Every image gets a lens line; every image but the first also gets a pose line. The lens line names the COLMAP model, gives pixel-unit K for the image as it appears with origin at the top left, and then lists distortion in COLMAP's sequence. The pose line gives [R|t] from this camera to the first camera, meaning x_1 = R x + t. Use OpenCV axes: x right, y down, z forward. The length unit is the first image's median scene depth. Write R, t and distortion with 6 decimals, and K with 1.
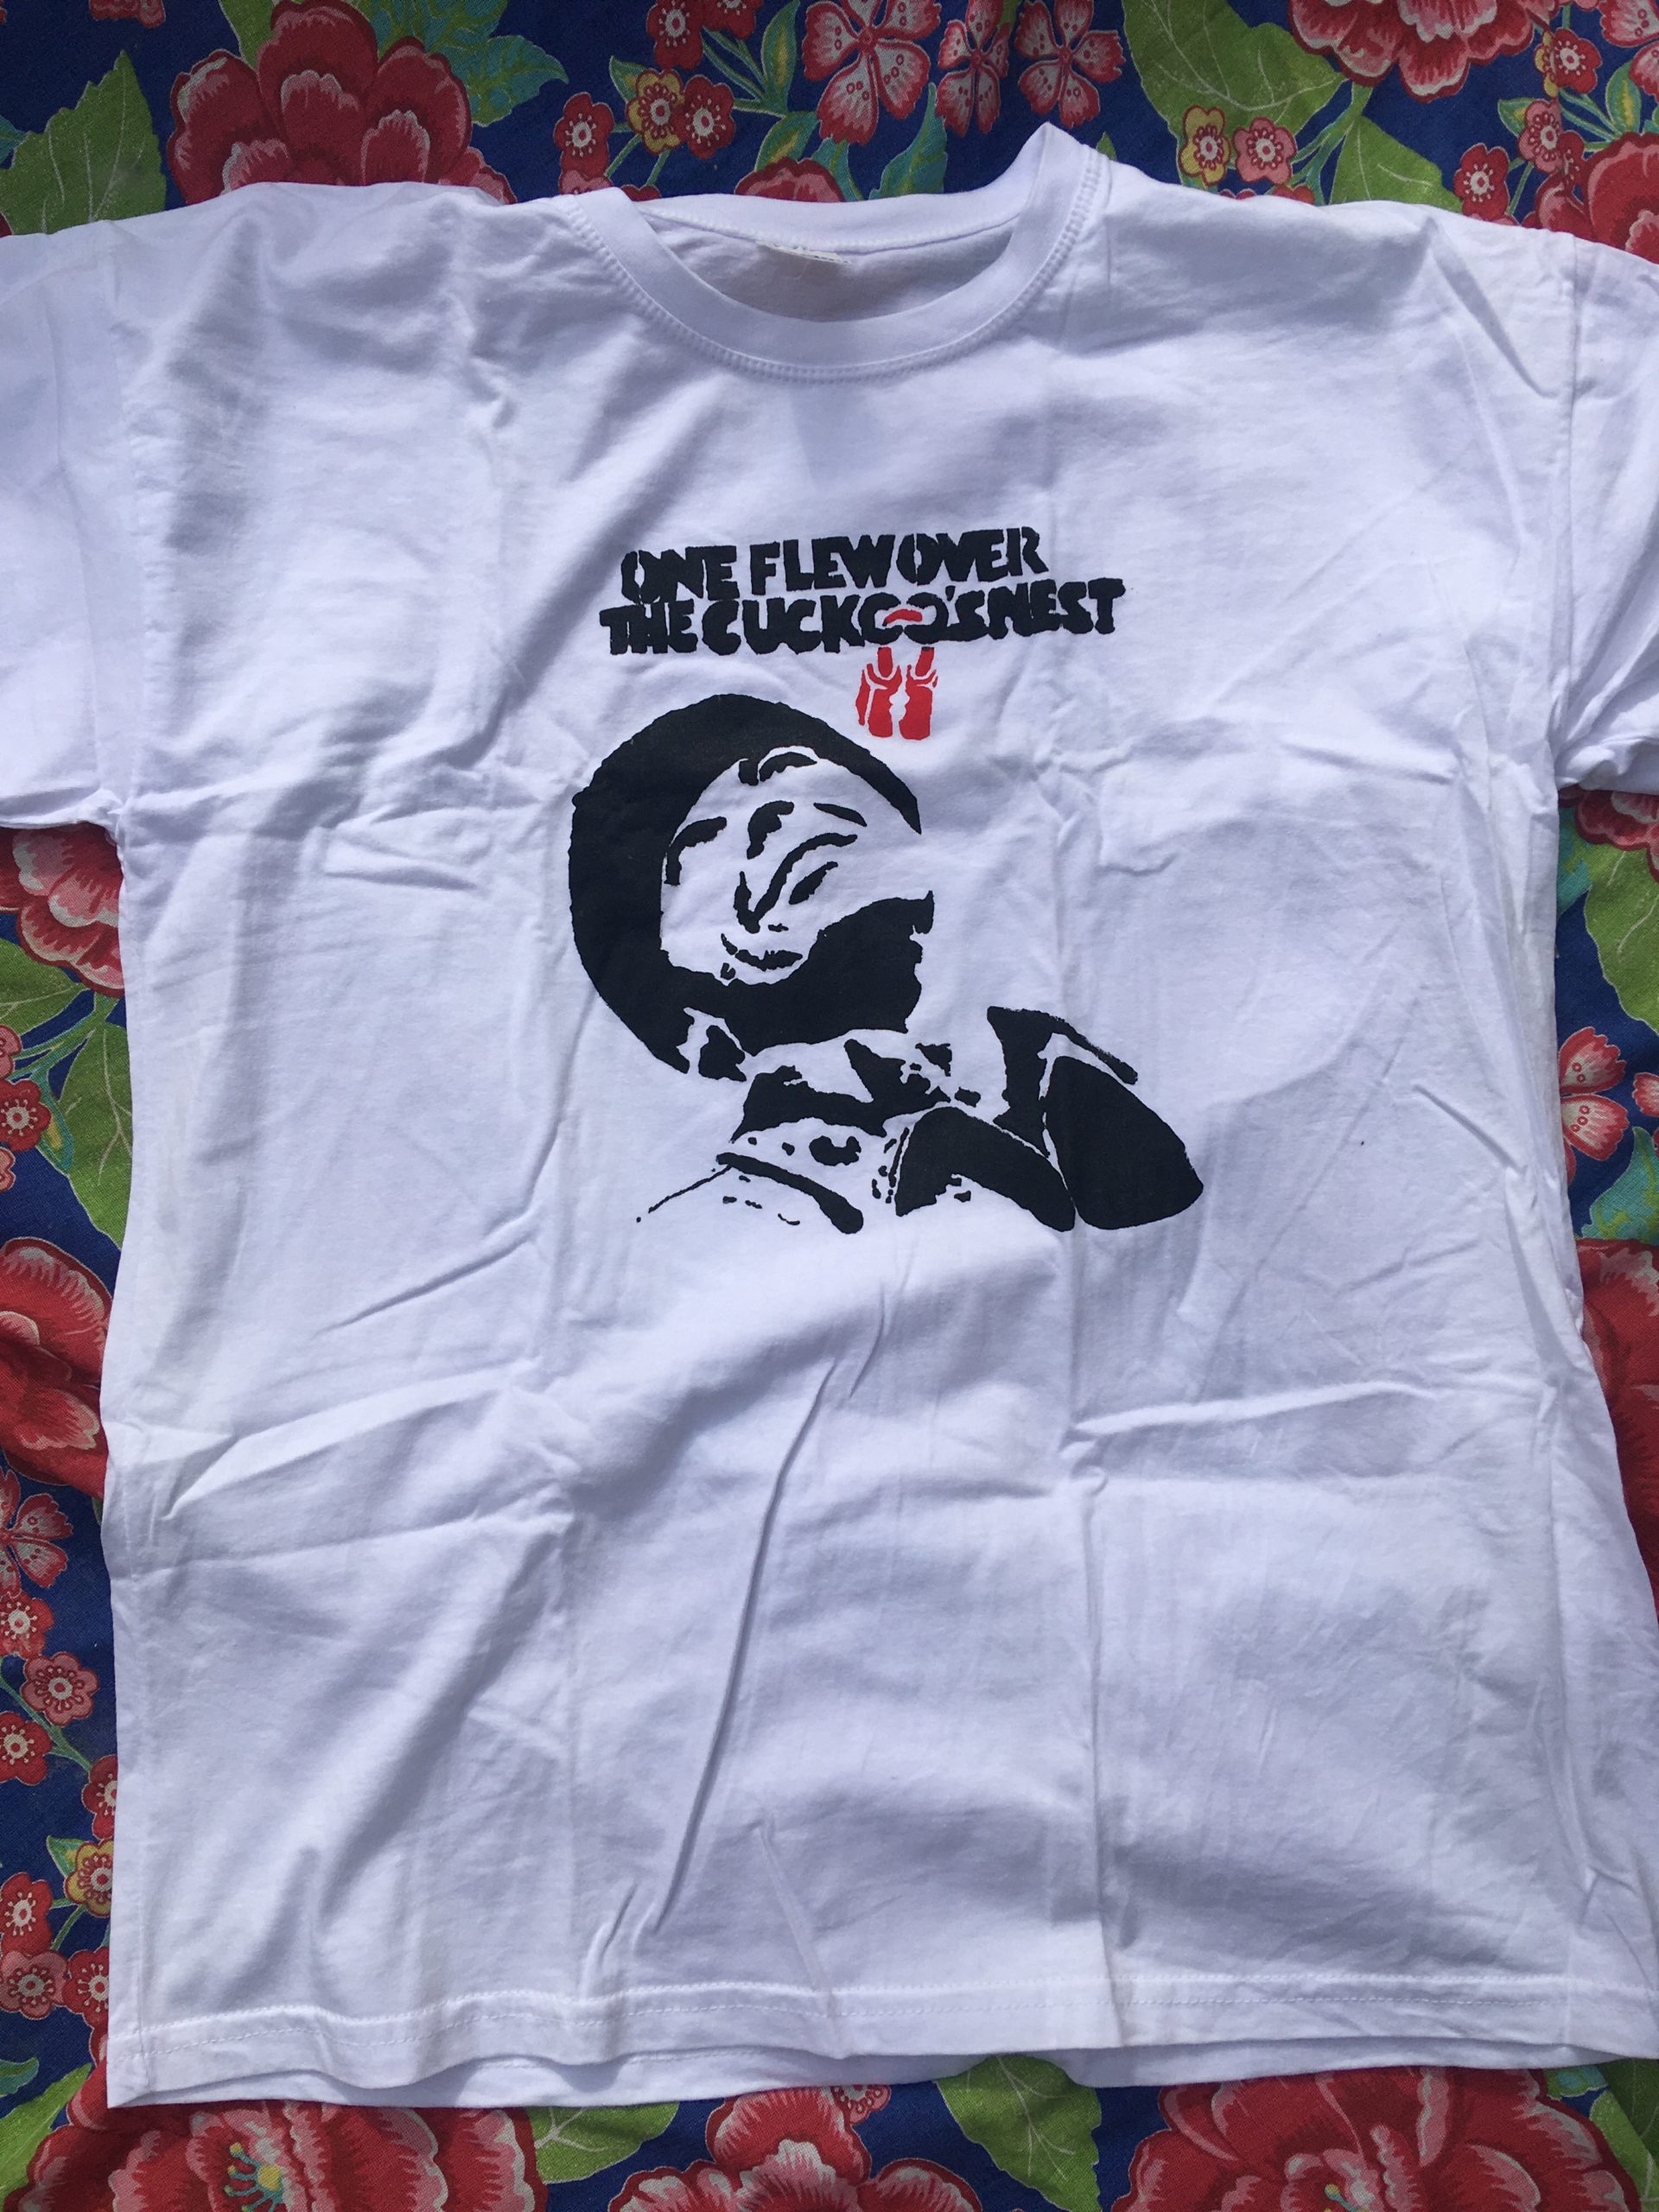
lens RADIAL K [[1850.6, 0, 829.5], [0, 1850.6, 1106.0], [0, 0, 1]] dist [0.131164, -0.204190]
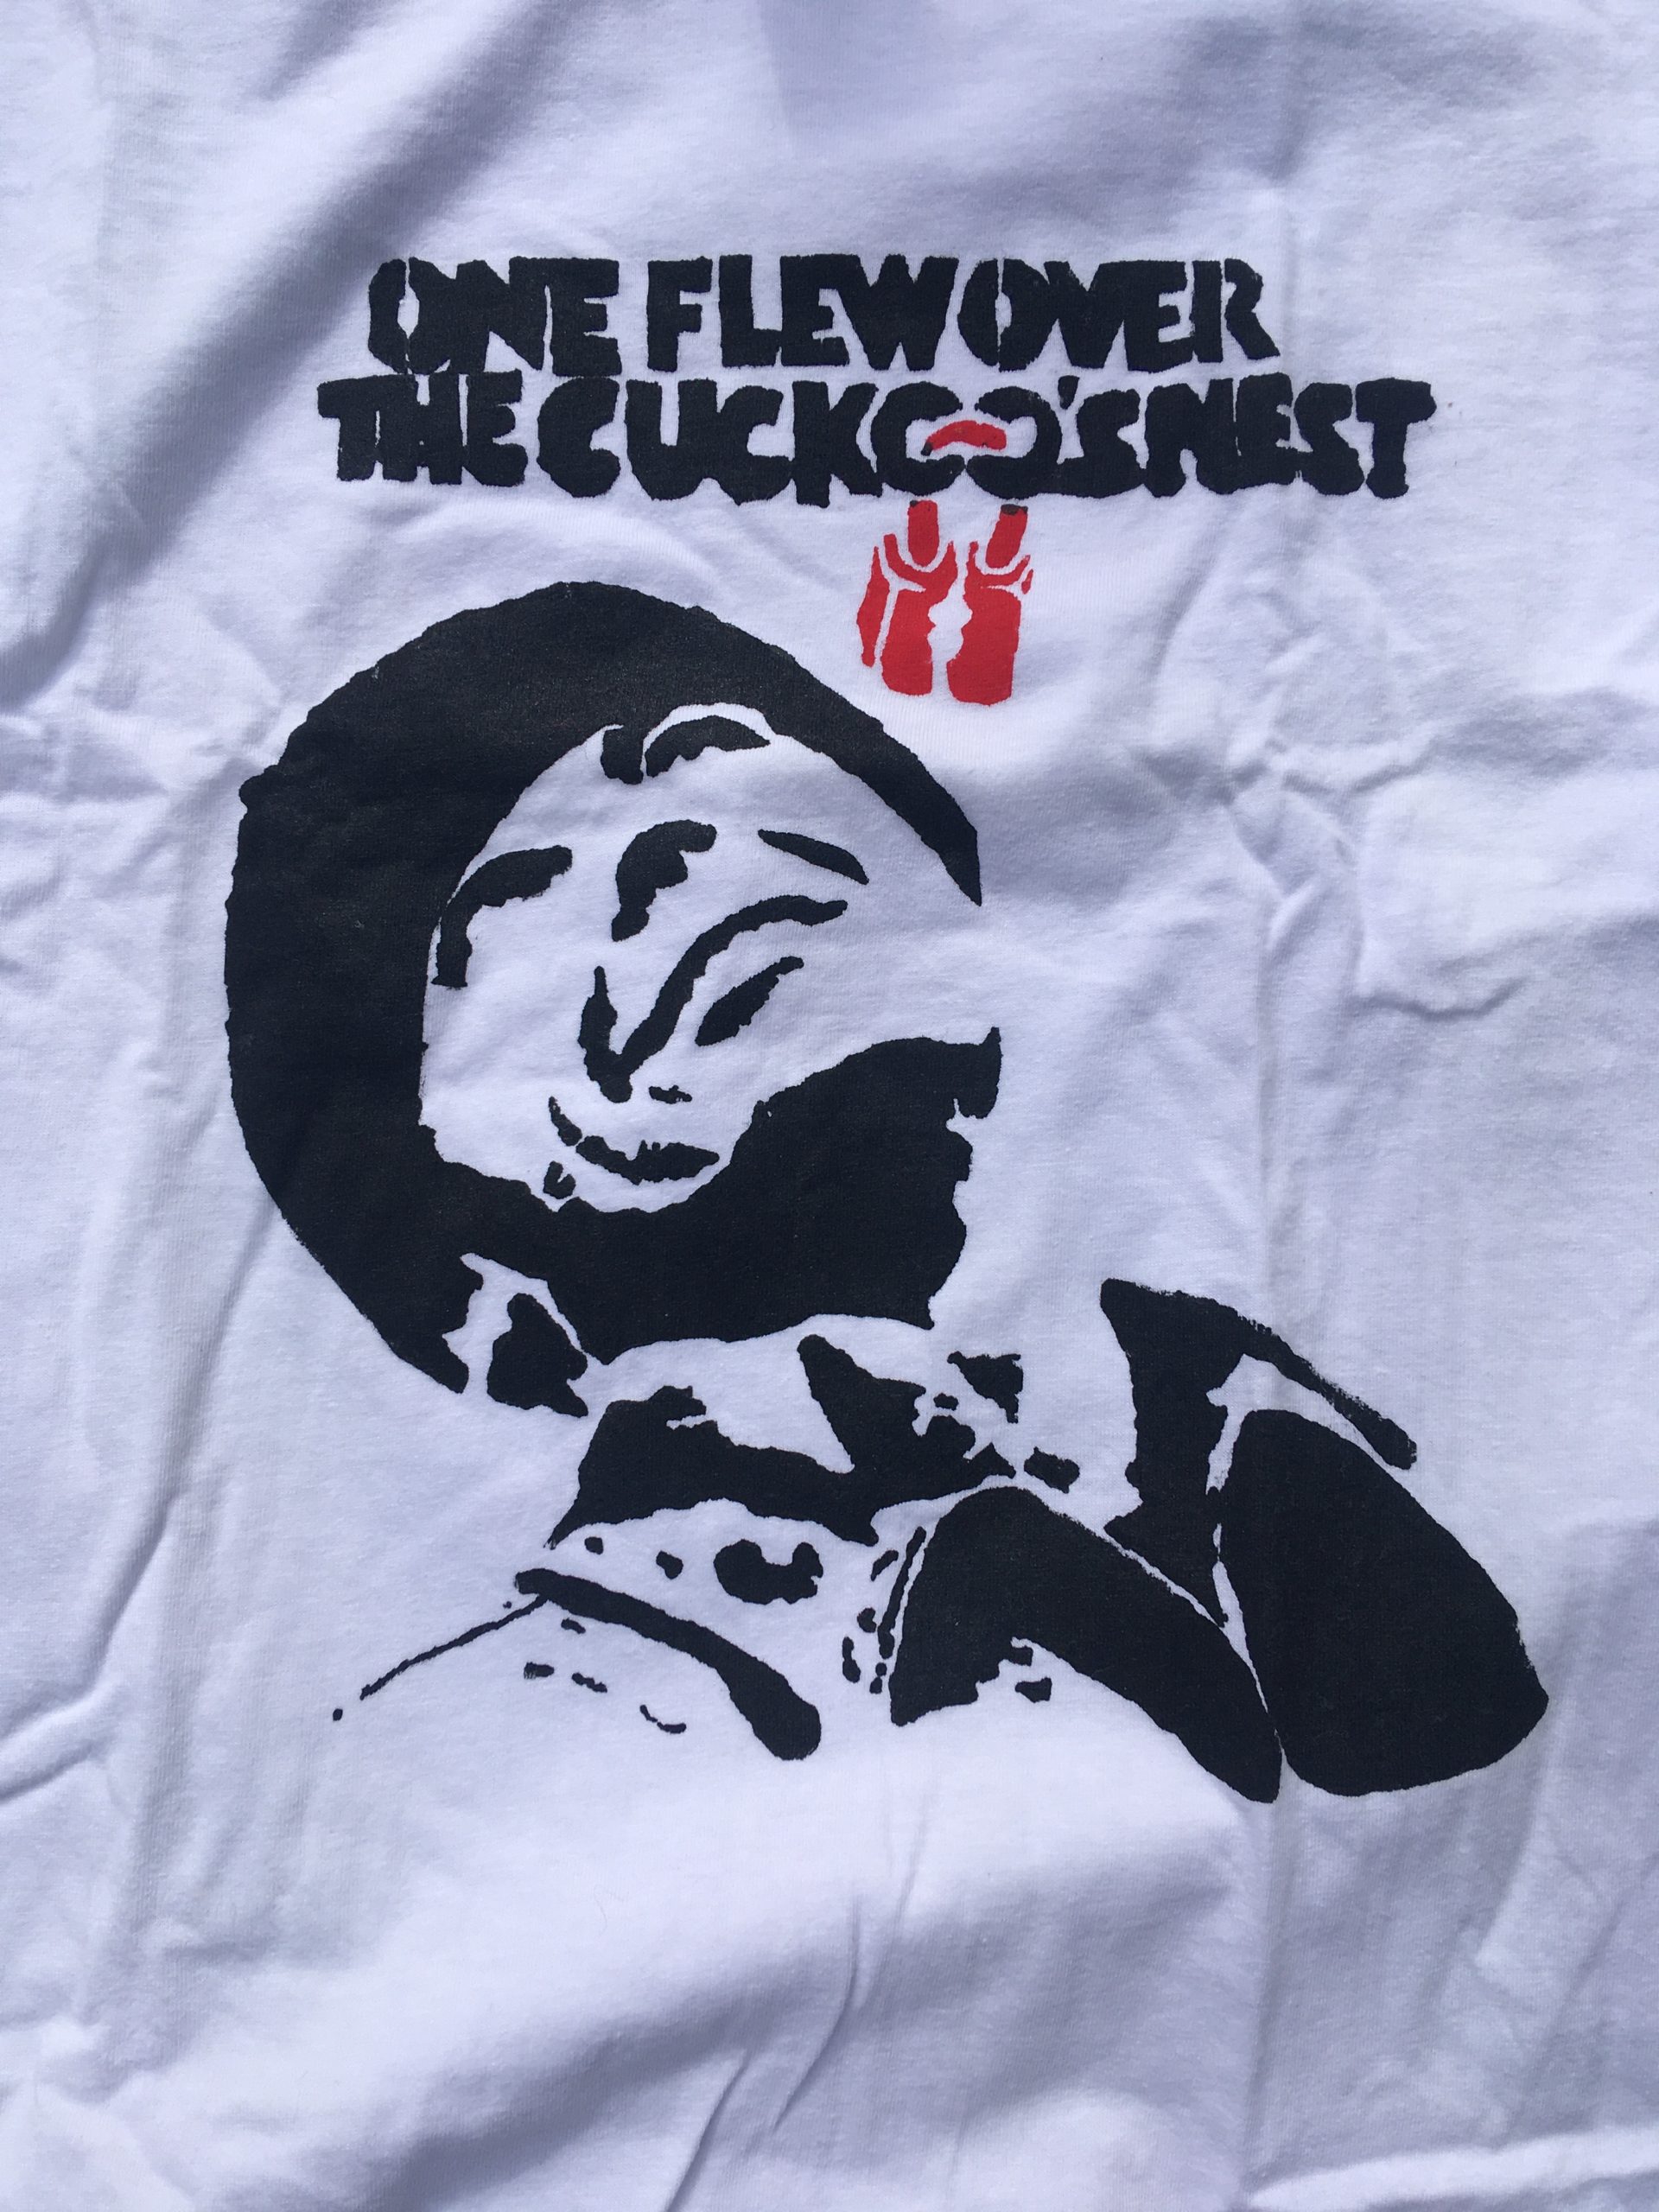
lens RADIAL K [[1850.6, 0, 829.5], [0, 1850.6, 1106.0], [0, 0, 1]] dist [0.131164, -0.204190]
pose [[0.998252, 0.047788, 0.034763, -0.003596], [-0.049916, 0.996753, 0.063184, -0.124204], [-0.031630, -0.064809, 0.997396, 0.527062]]
